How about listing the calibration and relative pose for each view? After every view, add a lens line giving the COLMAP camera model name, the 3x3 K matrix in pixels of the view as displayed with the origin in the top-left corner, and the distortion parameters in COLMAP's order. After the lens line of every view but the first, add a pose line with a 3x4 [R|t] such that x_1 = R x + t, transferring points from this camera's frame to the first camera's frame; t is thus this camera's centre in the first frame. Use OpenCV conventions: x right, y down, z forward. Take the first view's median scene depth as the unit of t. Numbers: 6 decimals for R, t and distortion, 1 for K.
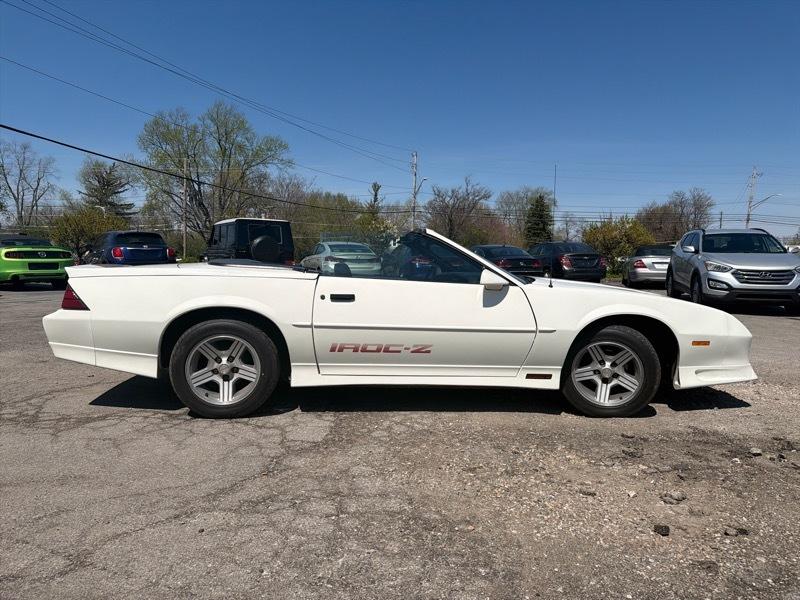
lens RADIAL K [[565.9, 0, 395.4], [0, 565.9, 302.3], [0, 0, 1]] dist [0.035805, -0.038872]
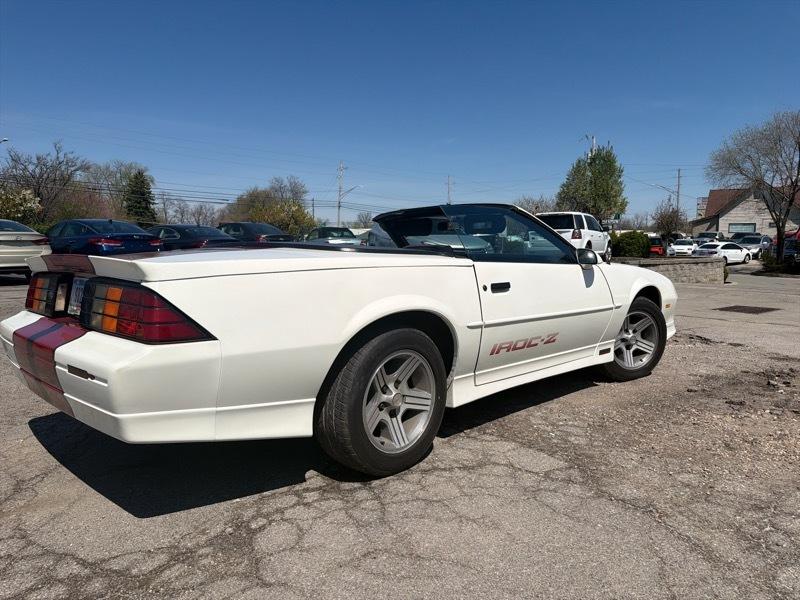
lens RADIAL K [[565.9, 0, 386.5], [0, 565.9, 292.0], [0, 0, 1]] dist [0.035805, -0.038872]
pose [[0.756183, -0.065314, 0.651093, -0.720699], [0.055397, 0.997824, 0.035757, -0.037990], [-0.652012, 0.009030, 0.758155, 0.466567]]
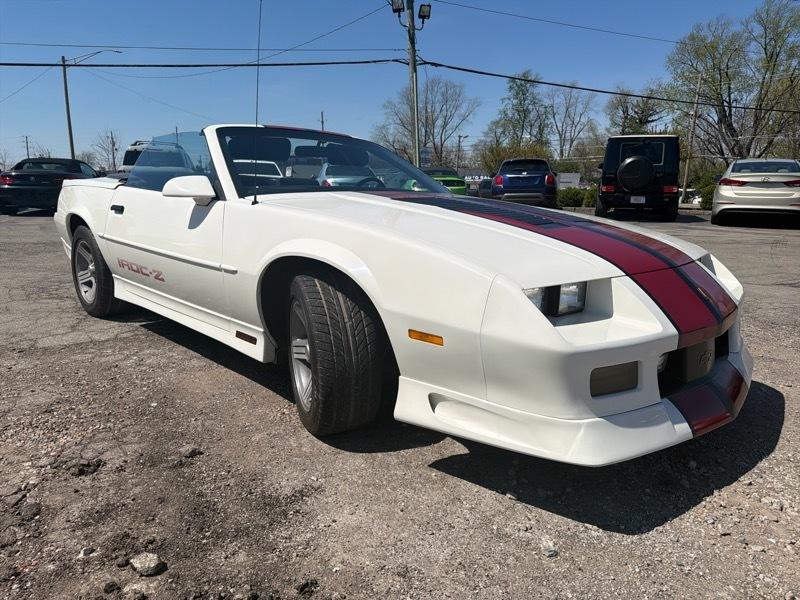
lens RADIAL K [[565.9, 0, 394.1], [0, 565.9, 300.8], [0, 0, 1]] dist [0.035805, -0.038872]
pose [[0.634608, 0.147225, -0.758682, 0.871375], [-0.058422, 0.988017, 0.142861, -0.018273], [0.770623, -0.046337, 0.635604, 0.715000]]
